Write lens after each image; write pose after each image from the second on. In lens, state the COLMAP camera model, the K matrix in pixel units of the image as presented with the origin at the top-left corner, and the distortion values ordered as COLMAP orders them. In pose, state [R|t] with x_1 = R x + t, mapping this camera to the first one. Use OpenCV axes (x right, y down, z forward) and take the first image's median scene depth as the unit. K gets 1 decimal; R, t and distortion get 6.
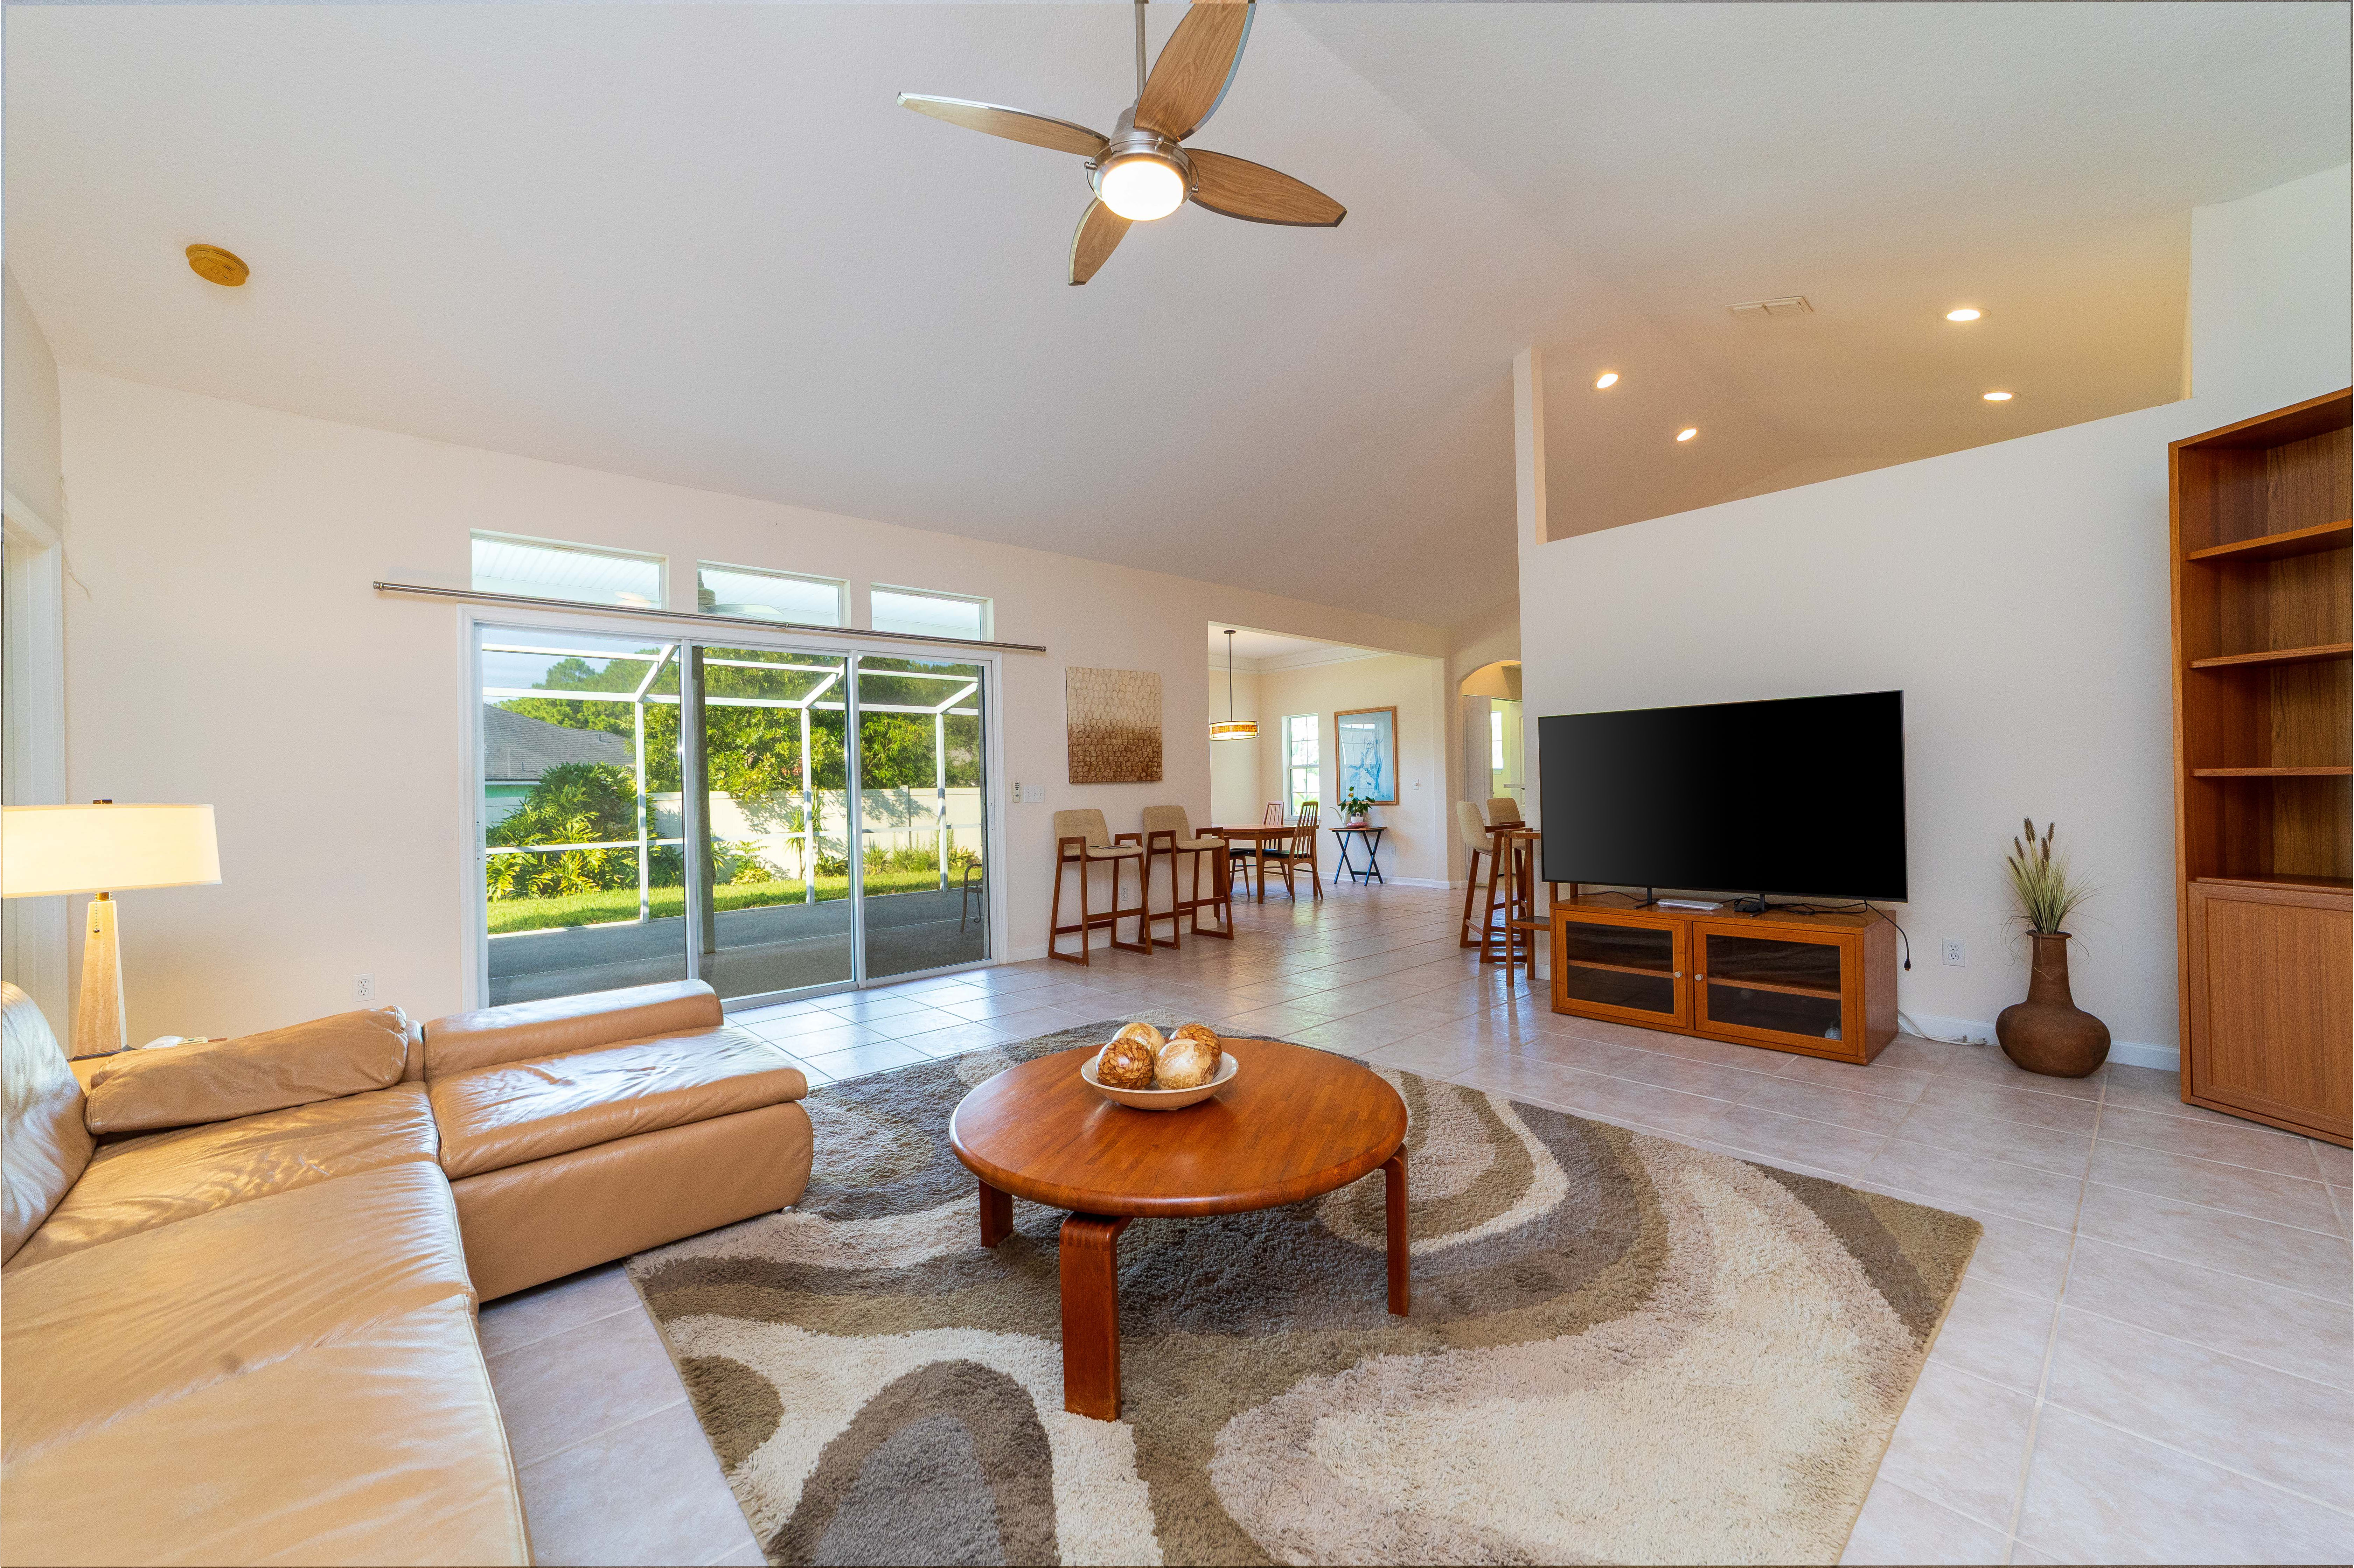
lens RADIAL K [[894.5, 0, 1169.0], [0, 894.5, 794.0], [0, 0, 1]] dist [-0.001947, -0.000074]
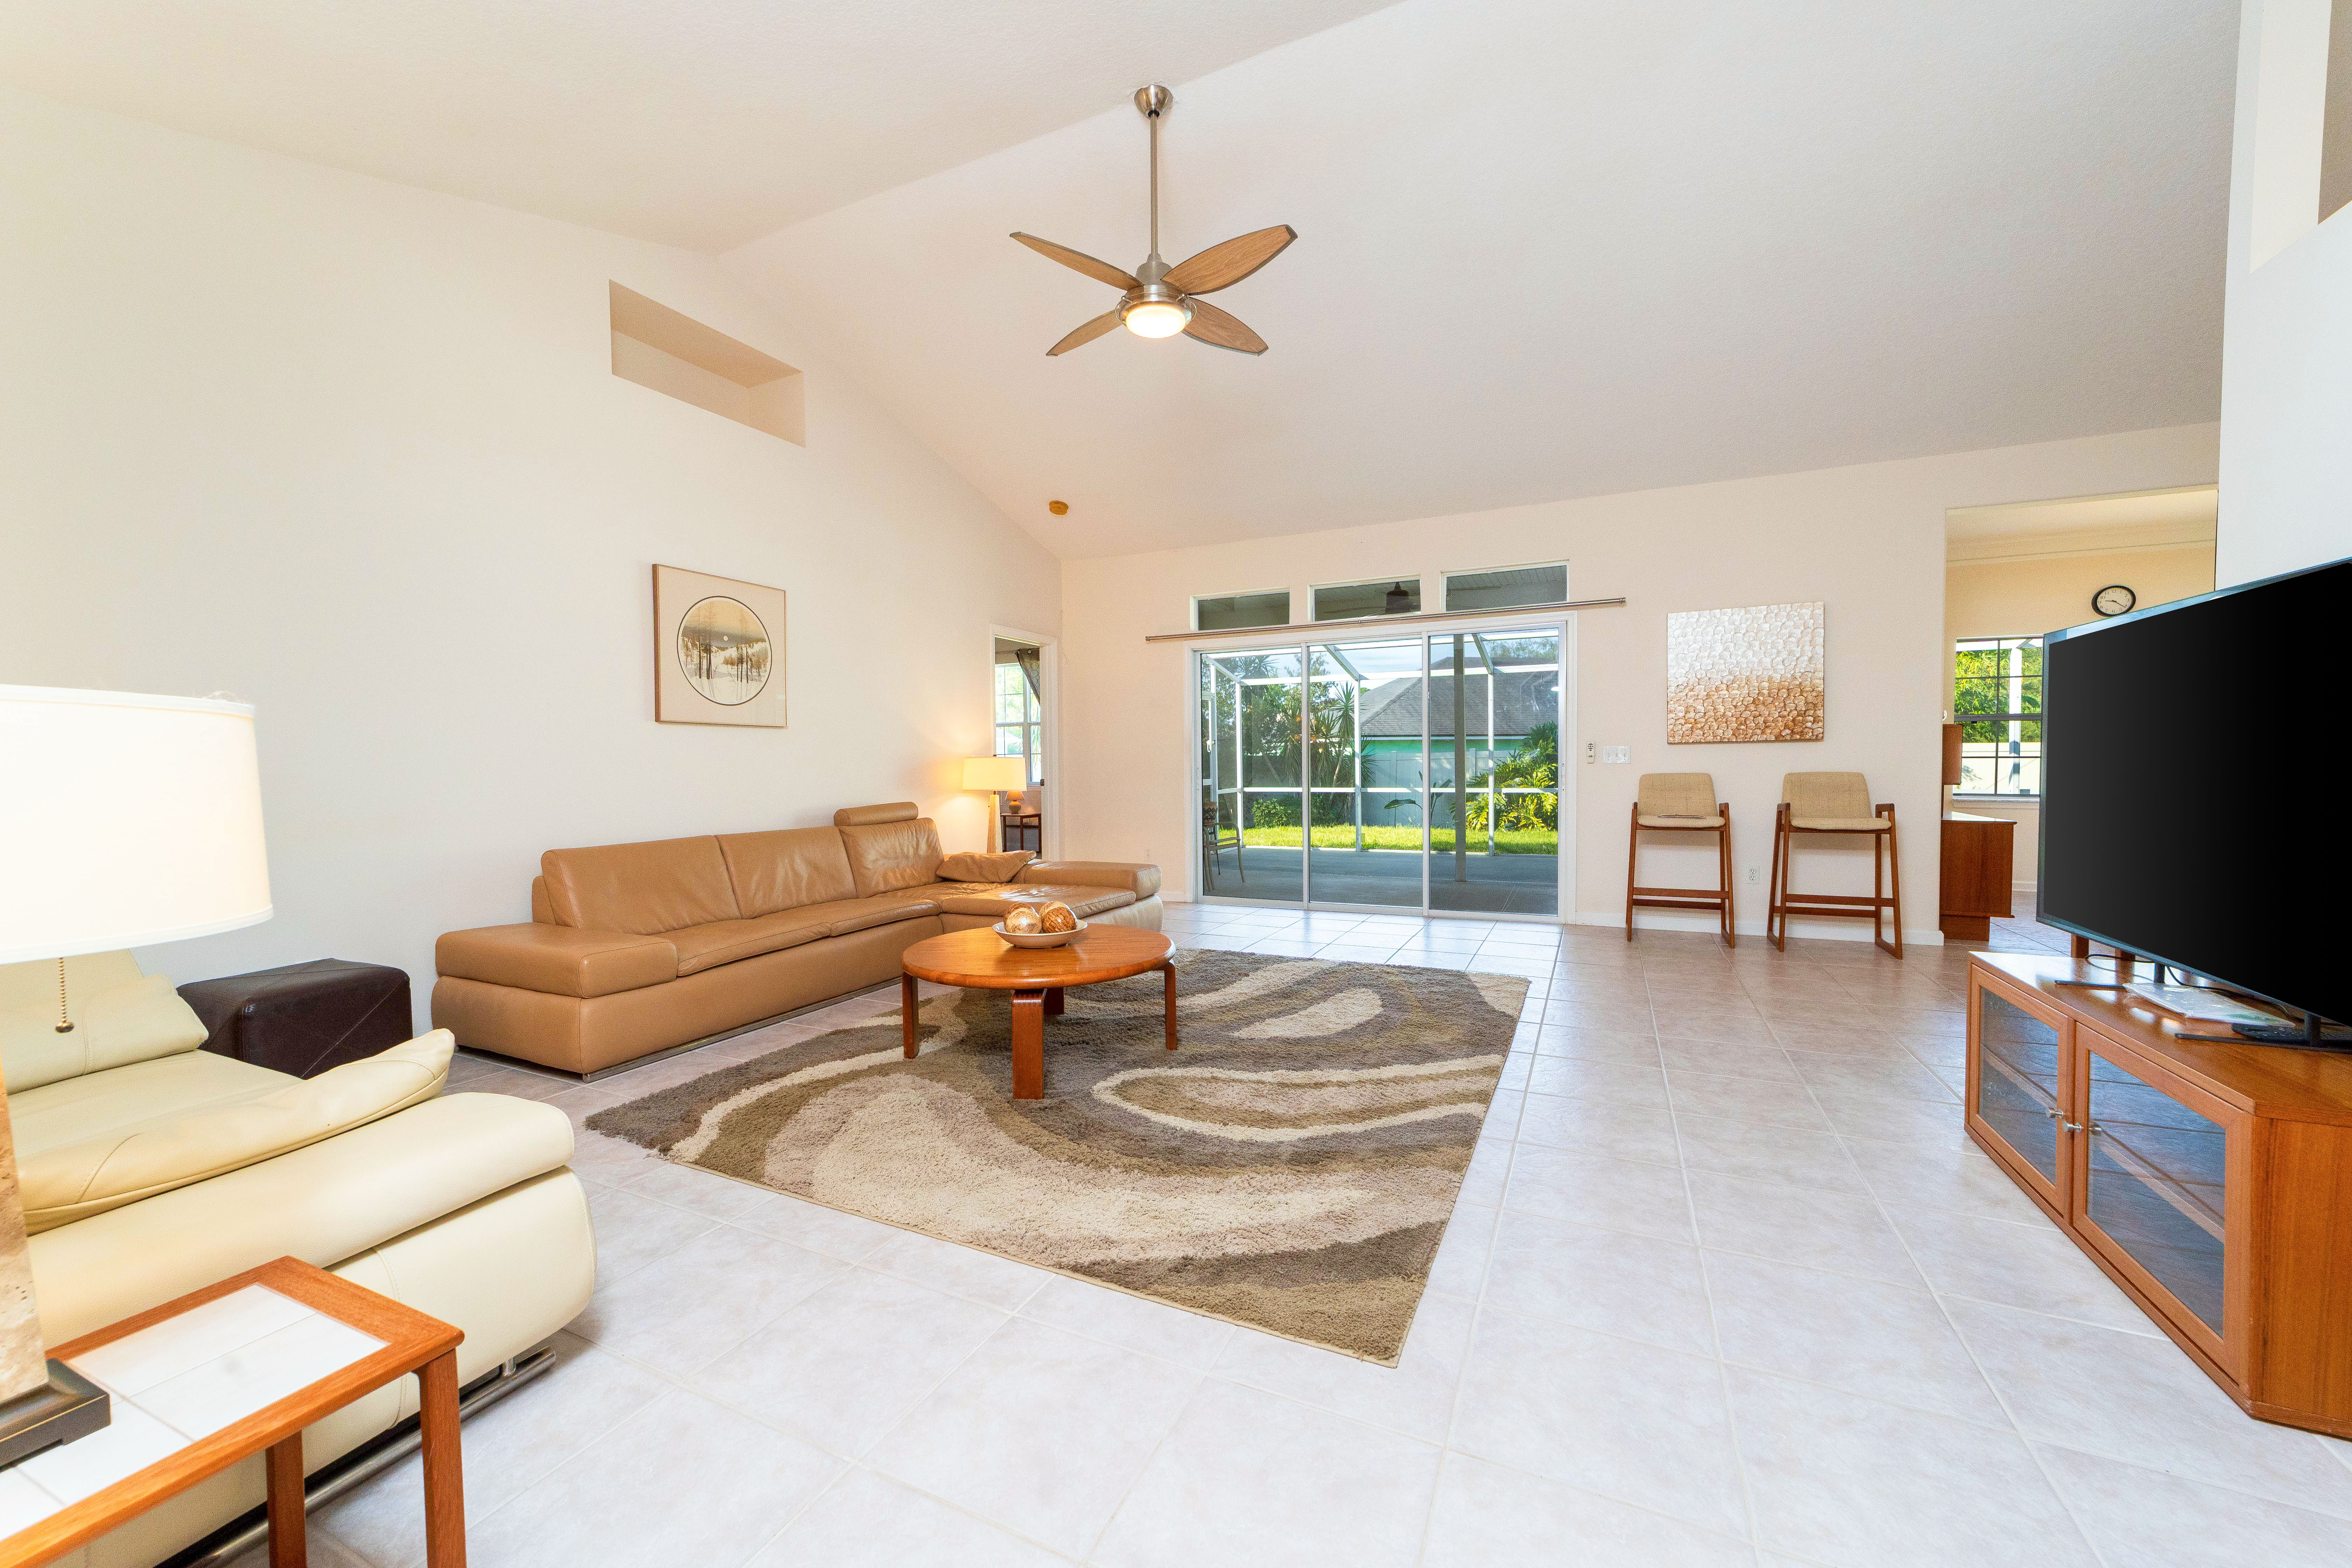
lens RADIAL K [[886.6, 0, 1176.0], [0, 886.6, 784.0], [0, 0, 1]] dist [-0.000676, -0.000030]
pose [[0.400134, 0.045017, -0.915350, 1.003353], [-0.004881, 0.998883, 0.046992, -0.021266], [0.916444, -0.014335, 0.399907, 0.368566]]
